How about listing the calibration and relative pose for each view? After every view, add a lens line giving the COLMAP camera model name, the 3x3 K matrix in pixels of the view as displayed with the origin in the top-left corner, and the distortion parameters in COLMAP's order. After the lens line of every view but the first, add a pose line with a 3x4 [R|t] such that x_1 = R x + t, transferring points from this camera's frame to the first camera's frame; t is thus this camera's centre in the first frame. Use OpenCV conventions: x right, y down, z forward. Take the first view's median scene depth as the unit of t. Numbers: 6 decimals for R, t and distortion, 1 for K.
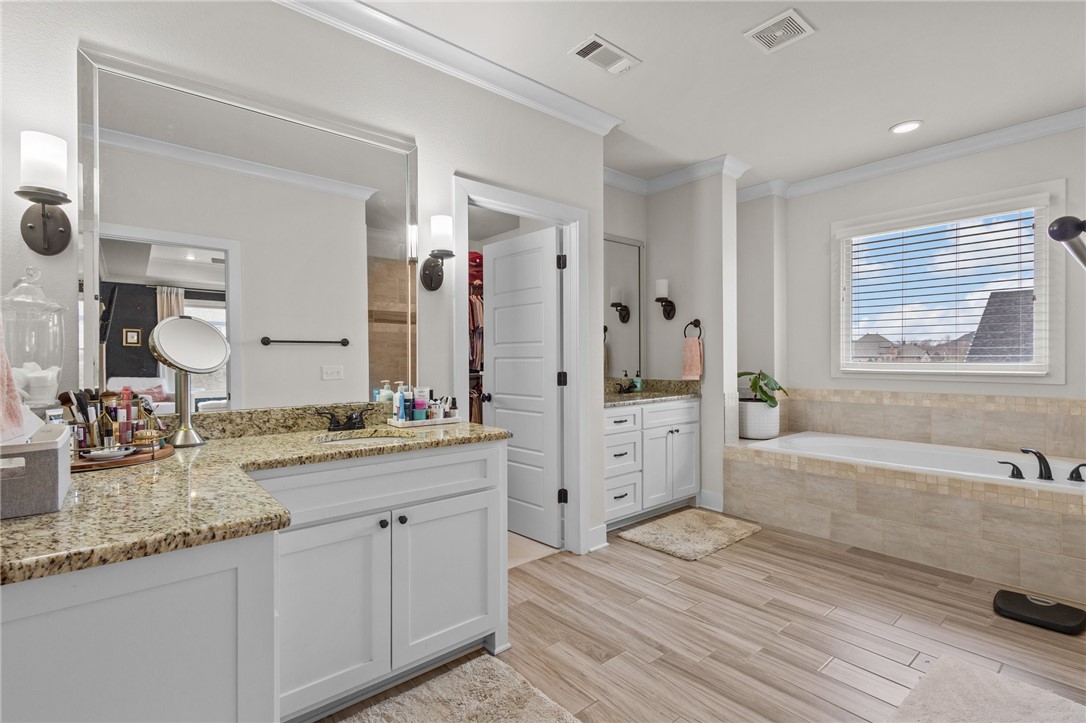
lens RADIAL K [[509.6, 0, 543.0], [0, 509.6, 361.5], [0, 0, 1]] dist [0.017786, -0.002053]
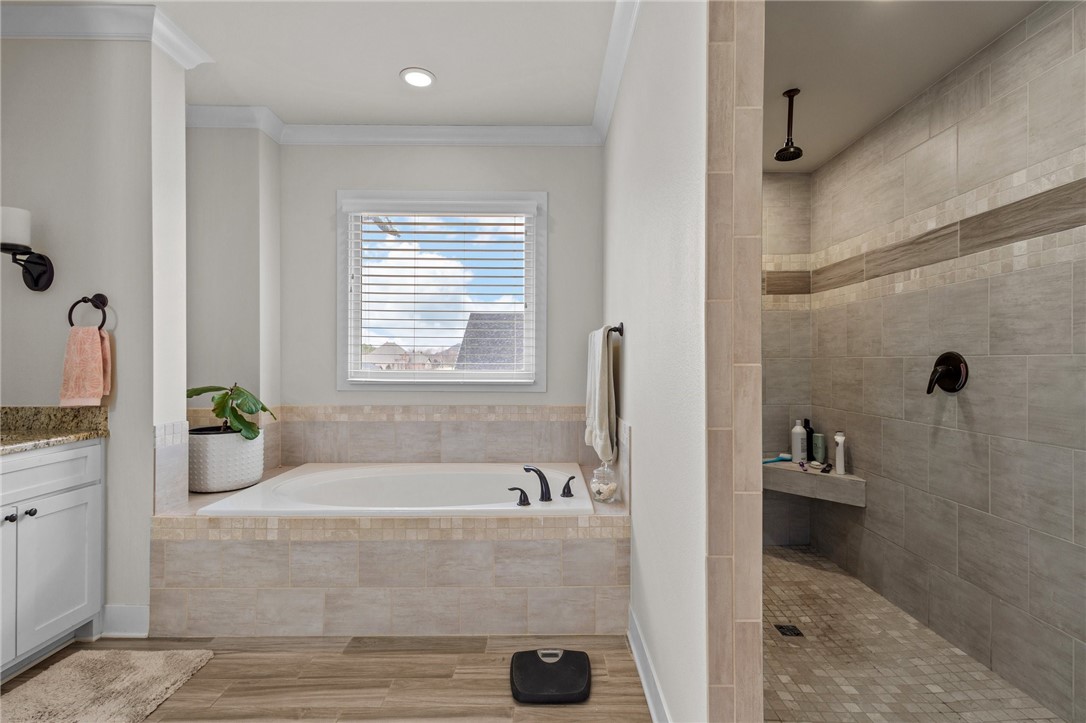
lens RADIAL K [[499.7, 0, 548.0], [0, 499.7, 359.3], [0, 0, 1]] dist [0.000259, -0.000913]
pose [[0.641112, 0.011515, 0.767361, 0.215734], [0.000419, 0.999882, -0.015353, -0.004638], [-0.767448, 0.010164, 0.641031, 0.312933]]
